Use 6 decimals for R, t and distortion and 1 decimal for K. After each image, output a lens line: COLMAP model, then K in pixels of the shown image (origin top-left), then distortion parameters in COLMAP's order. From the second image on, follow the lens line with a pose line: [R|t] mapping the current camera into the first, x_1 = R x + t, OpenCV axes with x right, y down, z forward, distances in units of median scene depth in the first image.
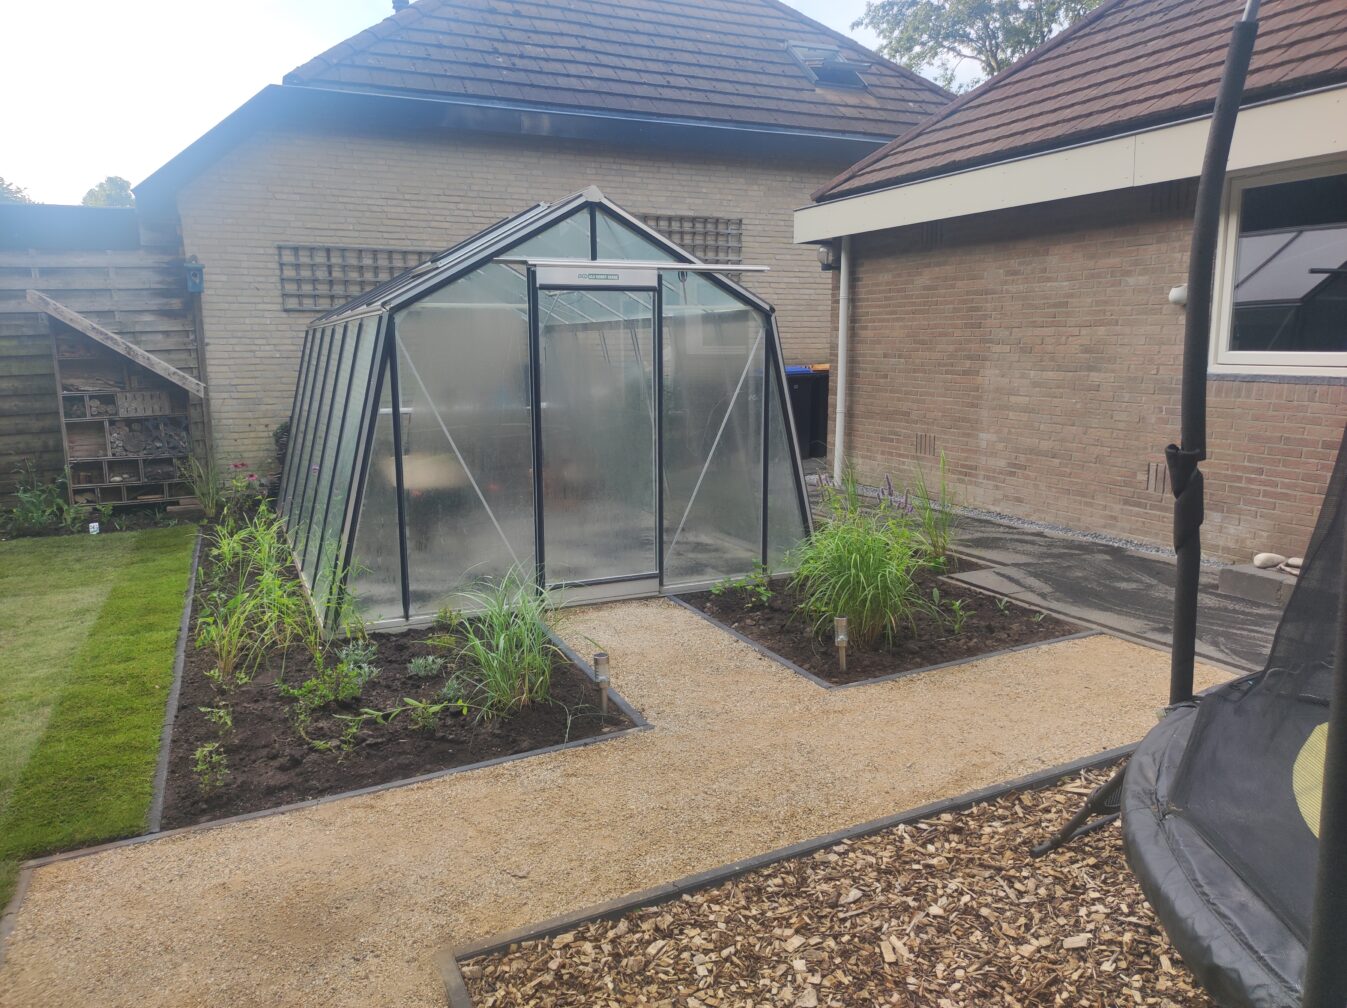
lens RADIAL K [[983.5, 0, 673.5], [0, 983.5, 504.0], [0, 0, 1]] dist [0.040771, -0.019770]
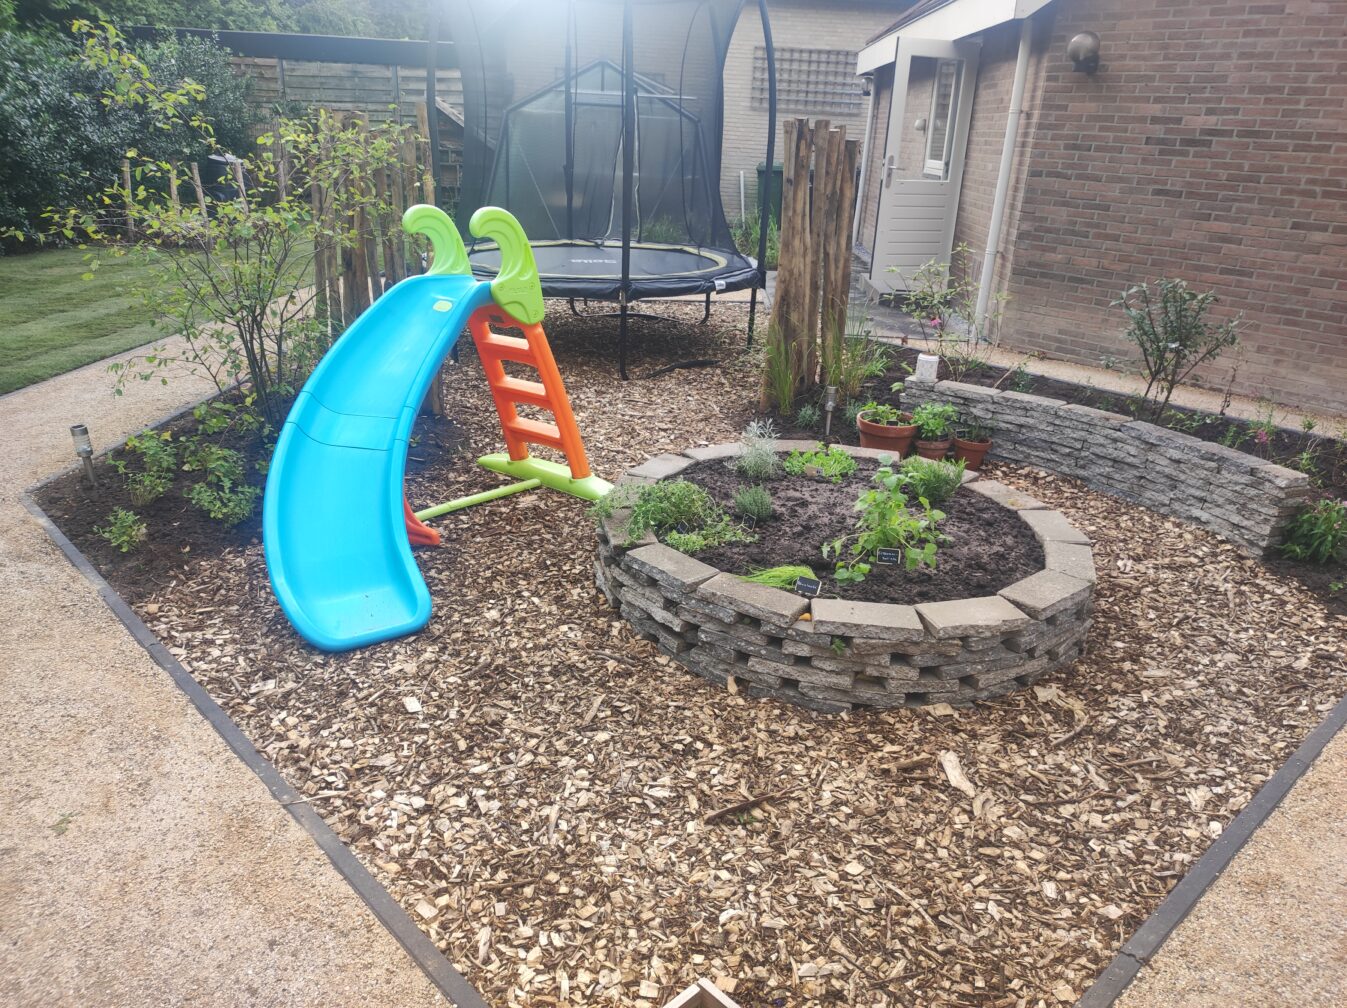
lens RADIAL K [[990.6, 0, 673.5], [0, 990.6, 504.0], [0, 0, 1]] dist [0.039625, -0.029283]
pose [[0.892873, 0.208474, -0.399146, 1.127732], [-0.131959, 0.968600, 0.210714, 0.142649], [0.430541, -0.135470, 0.892347, -0.983798]]
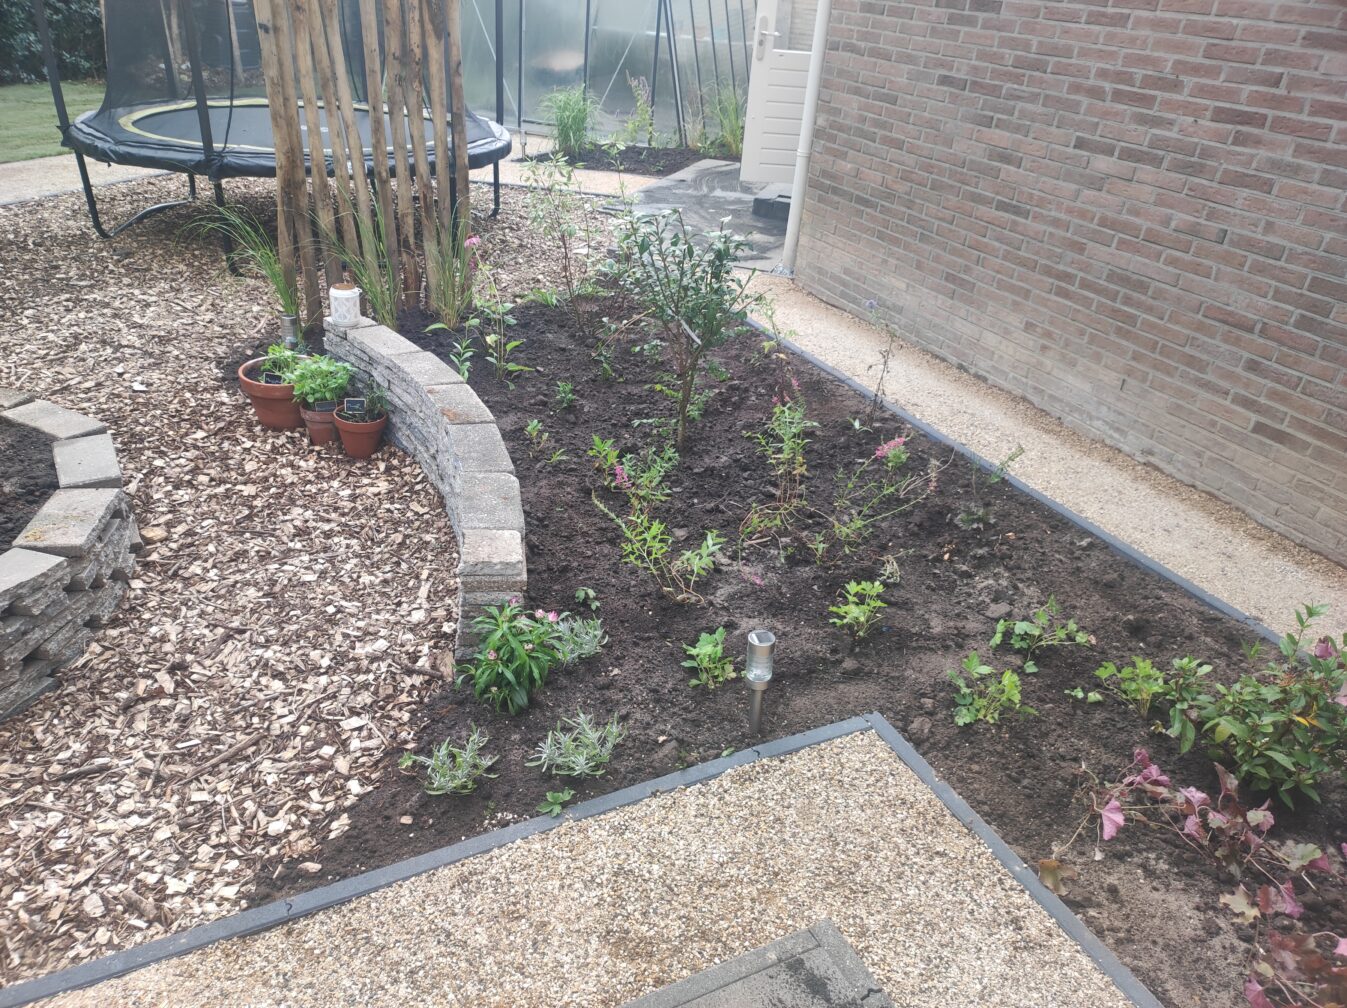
lens RADIAL K [[990.6, 0, 673.5], [0, 990.6, 504.0], [0, 0, 1]] dist [0.039625, -0.029283]
pose [[0.738153, 0.378324, -0.558571, 1.536449], [-0.197841, 0.912951, 0.356902, 0.020994], [0.644972, -0.152940, 0.748746, -0.405754]]
